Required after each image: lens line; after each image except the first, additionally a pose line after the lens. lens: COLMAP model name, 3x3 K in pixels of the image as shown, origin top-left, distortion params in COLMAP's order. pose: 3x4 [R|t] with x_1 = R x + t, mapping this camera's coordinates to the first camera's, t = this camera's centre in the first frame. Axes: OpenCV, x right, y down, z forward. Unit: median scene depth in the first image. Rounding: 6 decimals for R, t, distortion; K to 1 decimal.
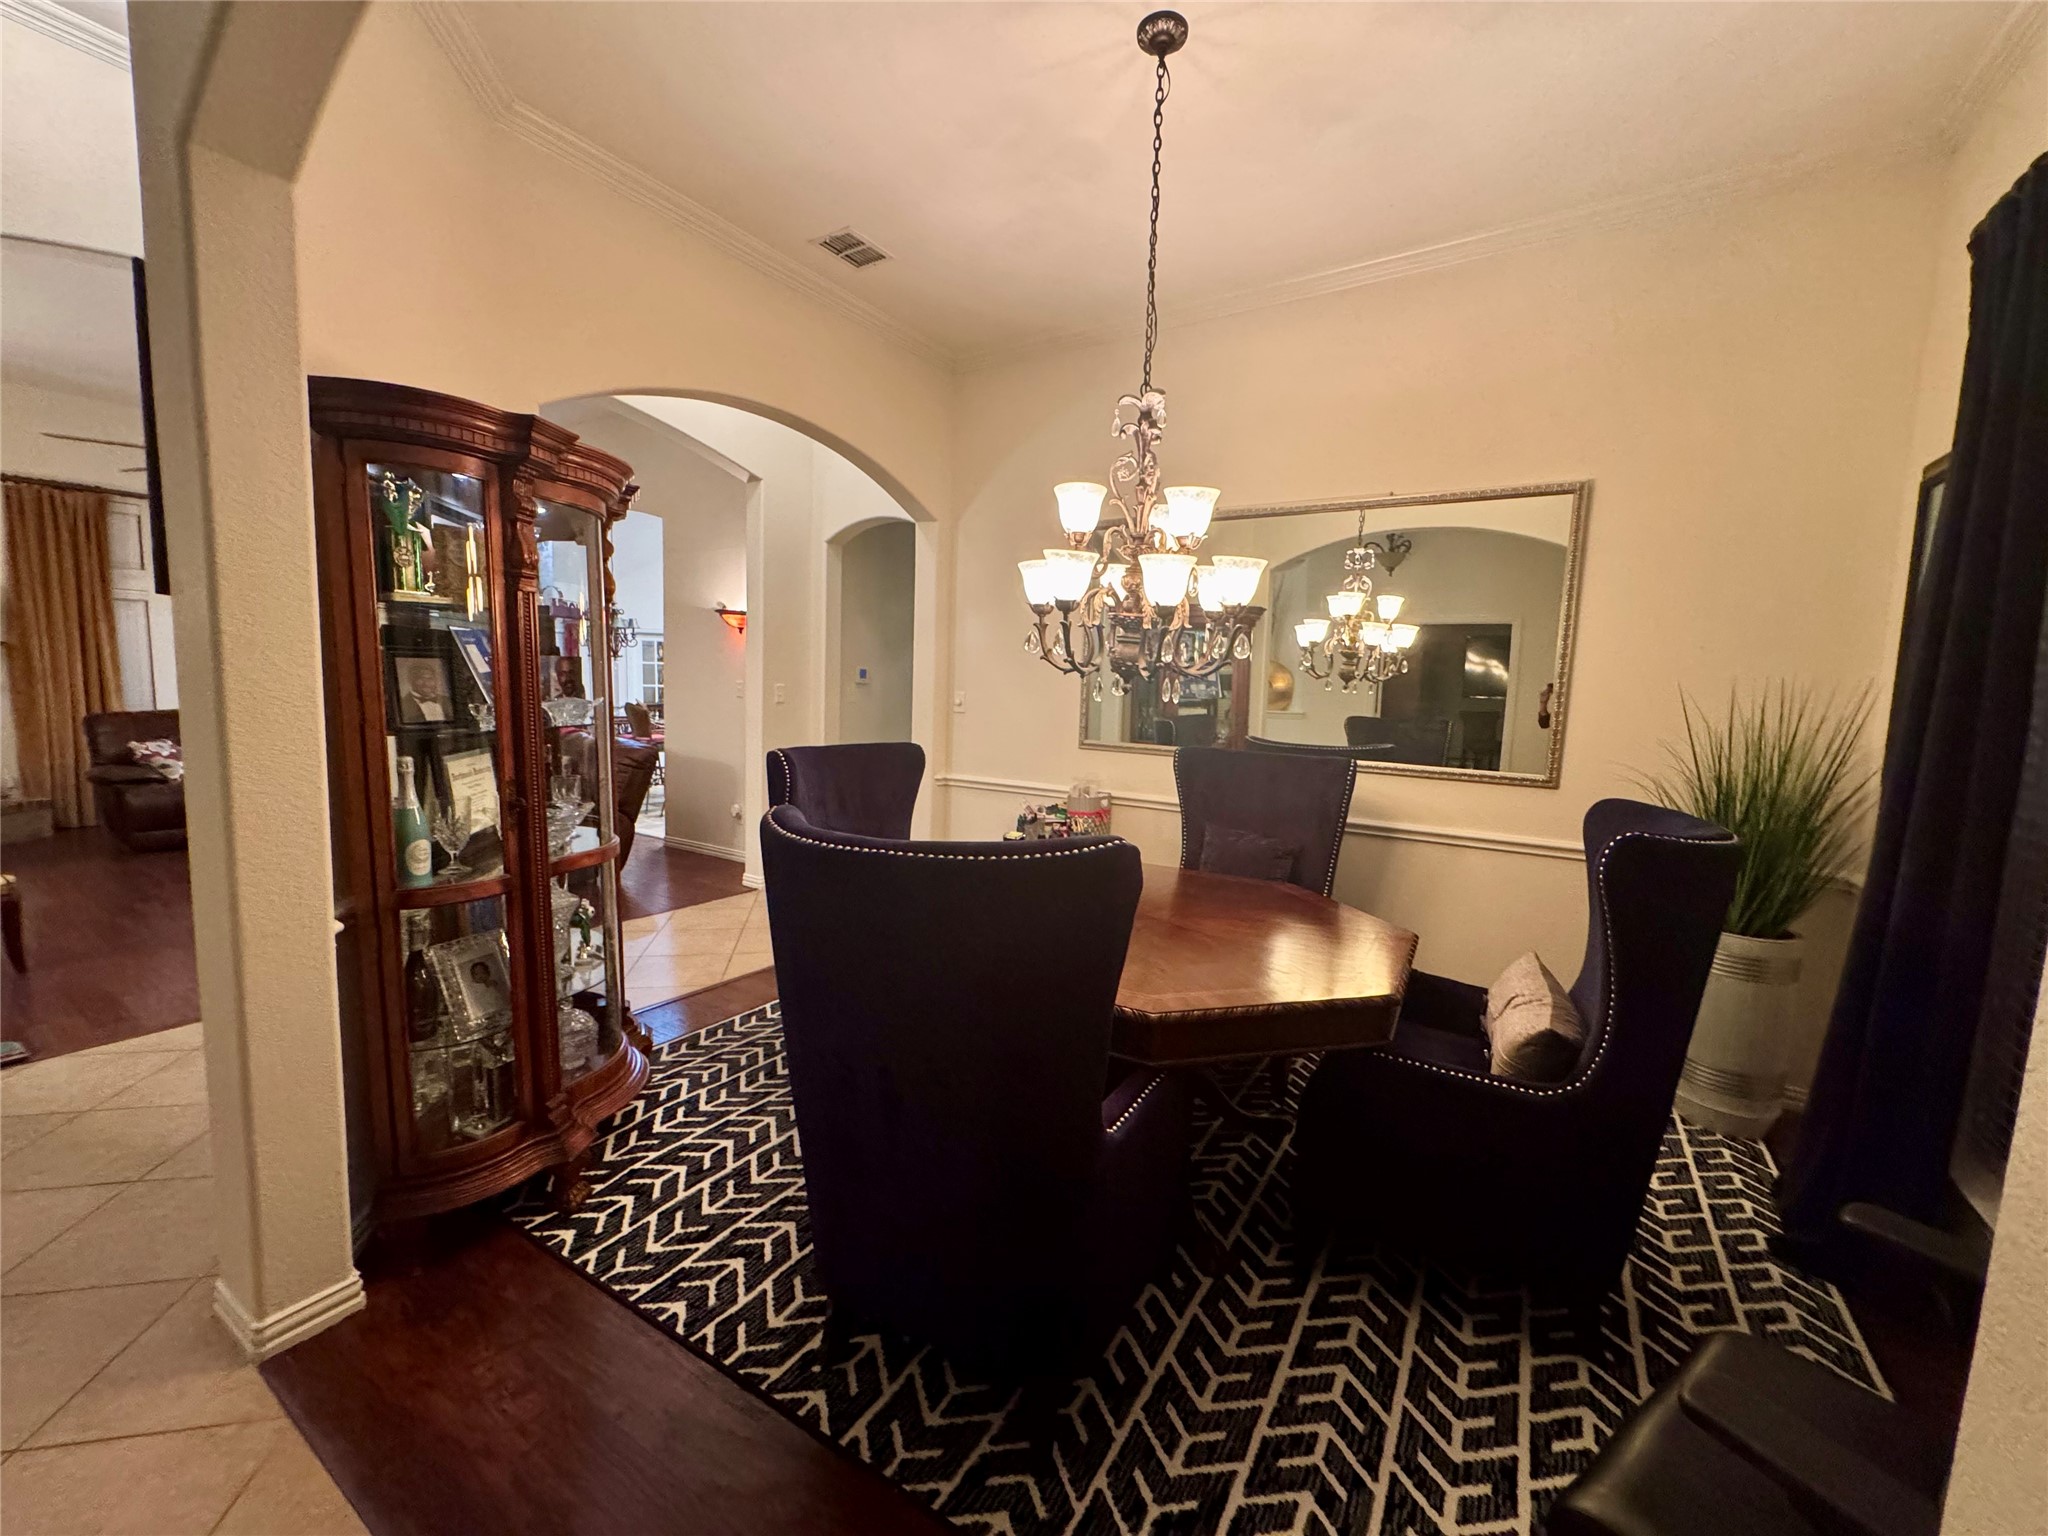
lens RADIAL K [[818.3, 0, 1019.3], [0, 818.3, 772.4], [0, 0, 1]] dist [-0.002492, -0.000043]
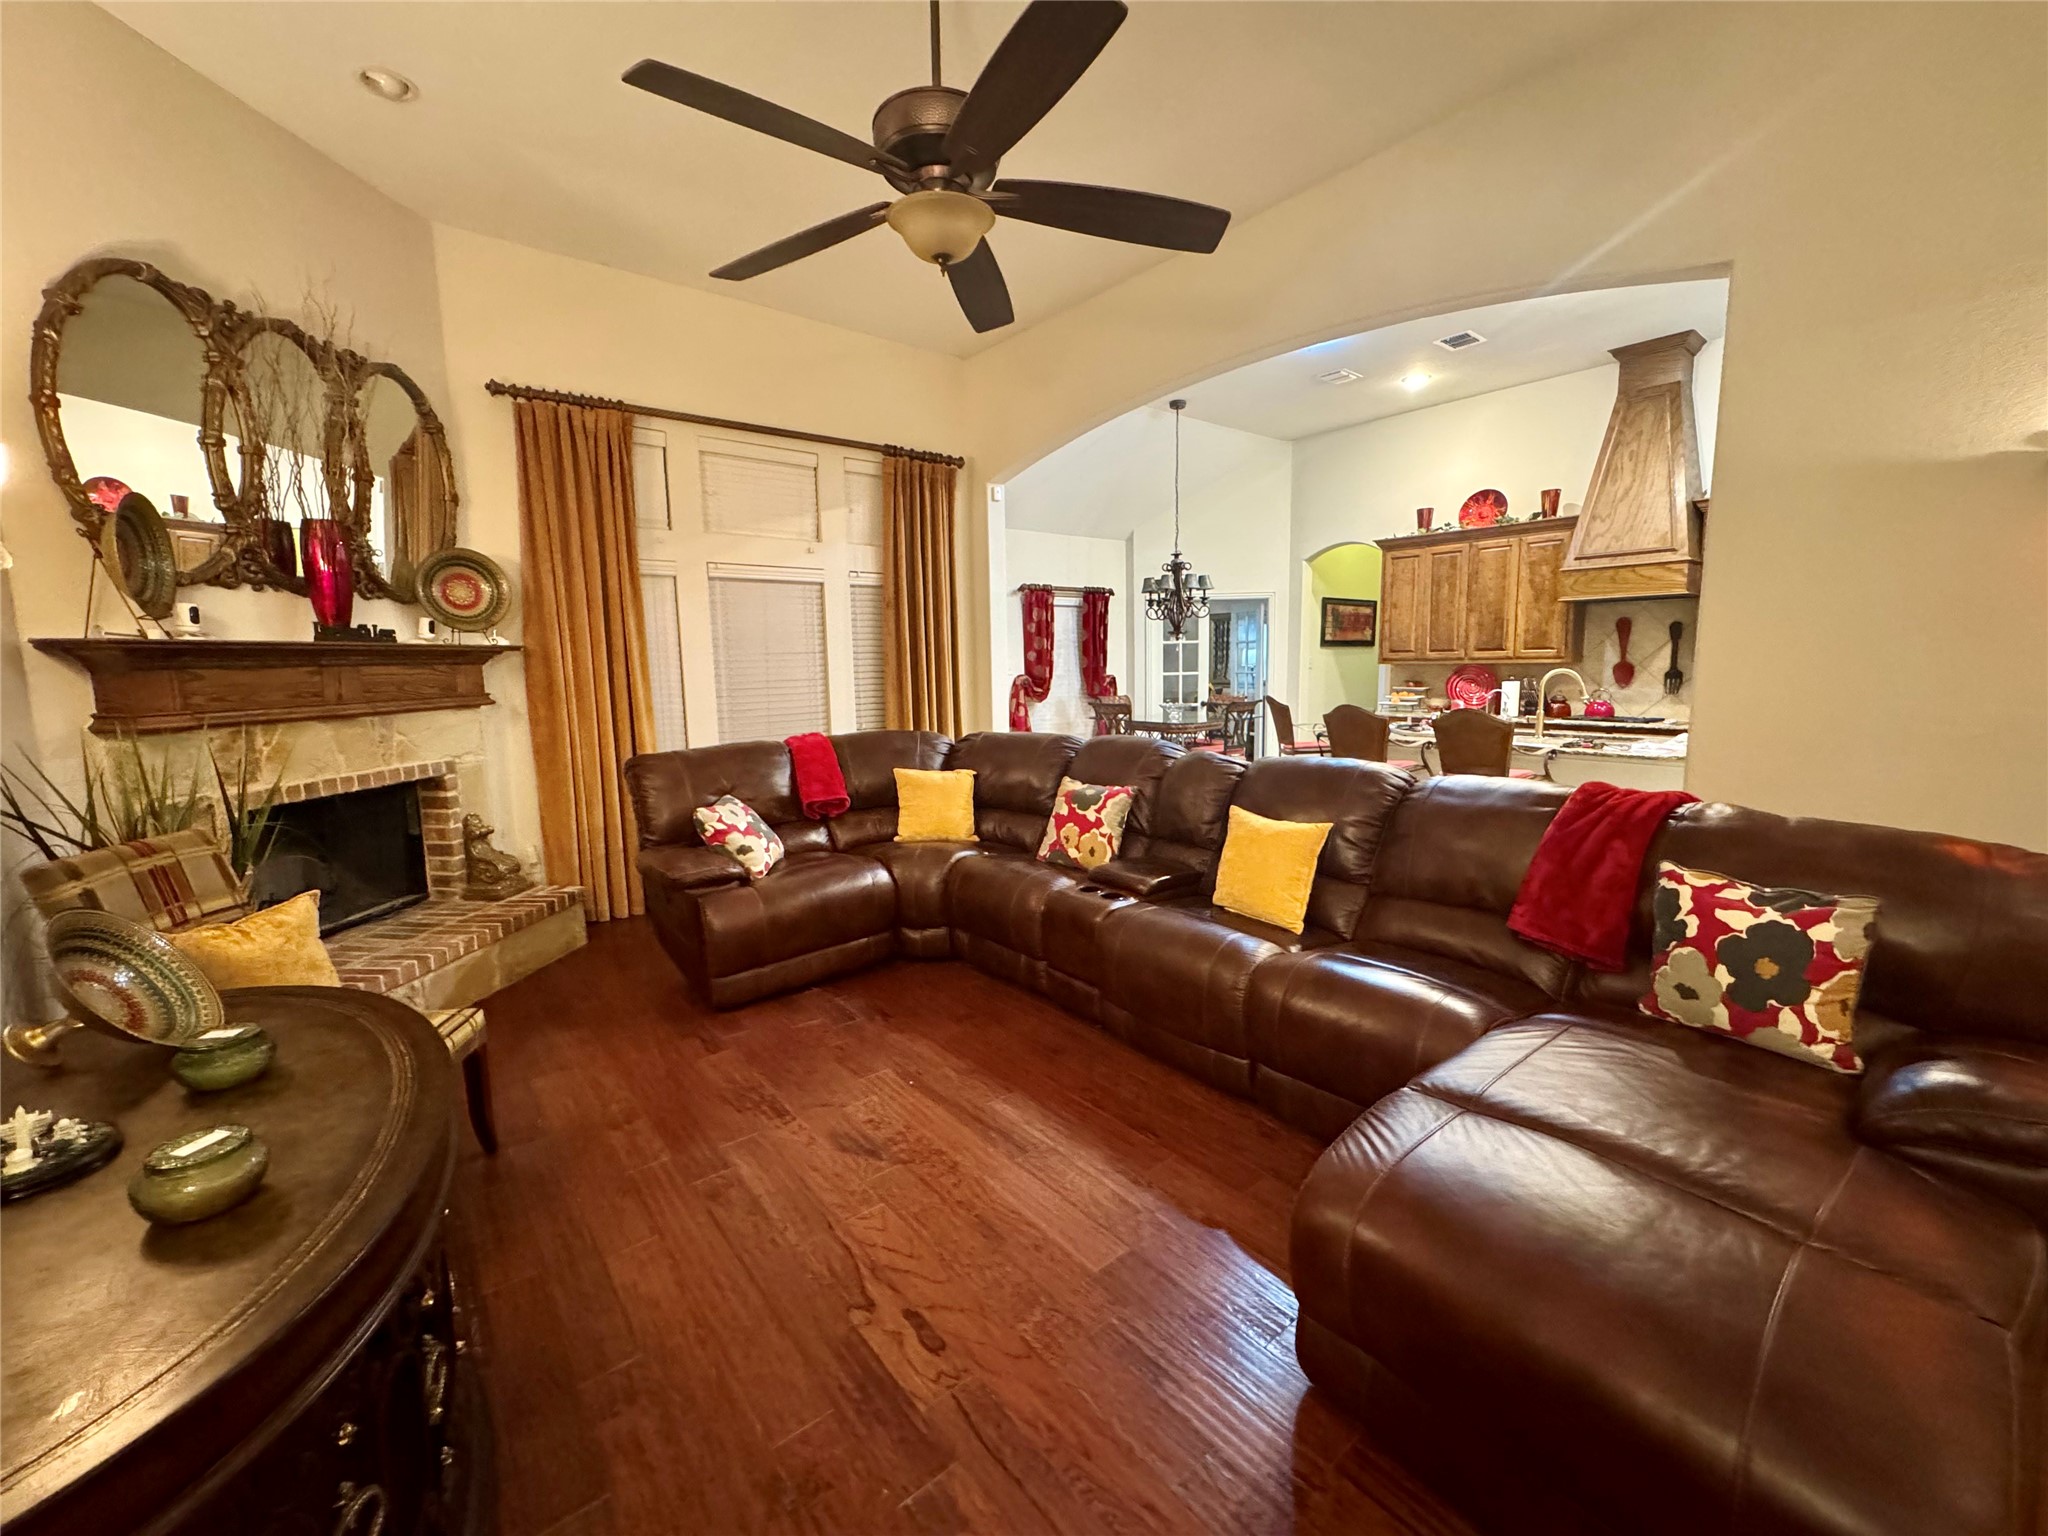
lens RADIAL K [[818.3, 0, 1033.5], [0, 818.3, 765.6], [0, 0, 1]] dist [-0.002492, -0.000043]
pose [[0.944655, -0.014460, -0.327747, -0.634149], [0.019256, 0.999750, 0.011391, -0.062585], [0.327501, -0.017071, 0.944697, 0.505708]]
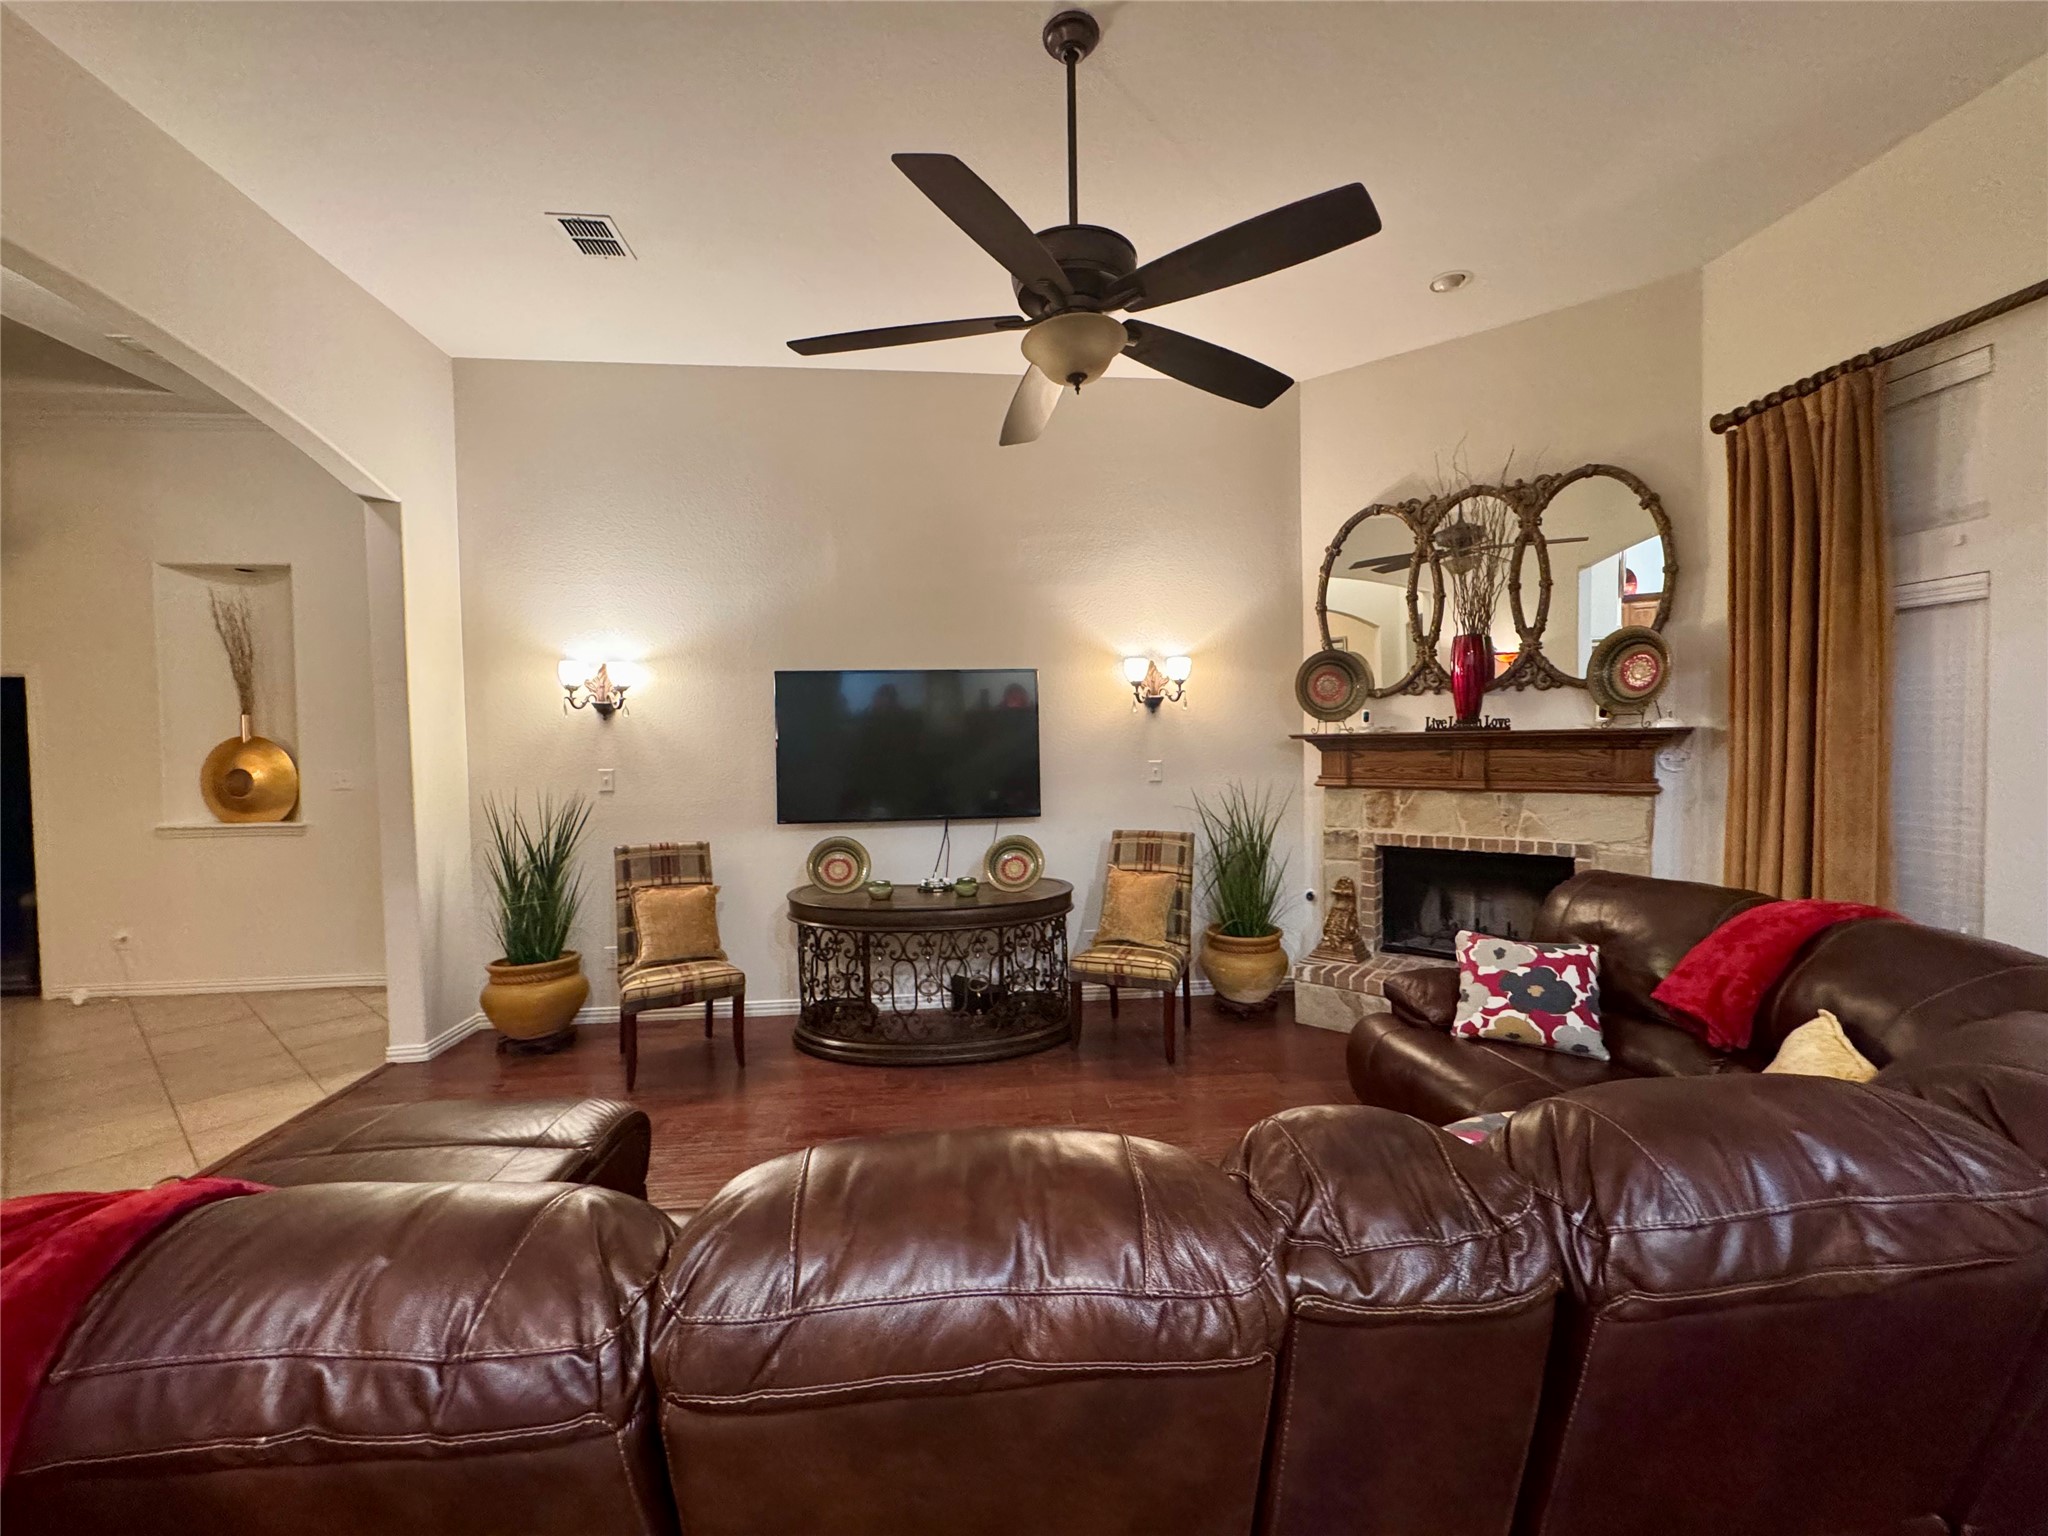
lens RADIAL K [[818.3, 0, 1034.4], [0, 818.3, 762.3], [0, 0, 1]] dist [-0.002492, -0.000043]
pose [[-0.792049, -0.009043, -0.610390, -0.552794], [-0.084194, 0.991953, 0.094556, -0.150374], [0.604623, 0.126284, -0.786437, 1.153998]]
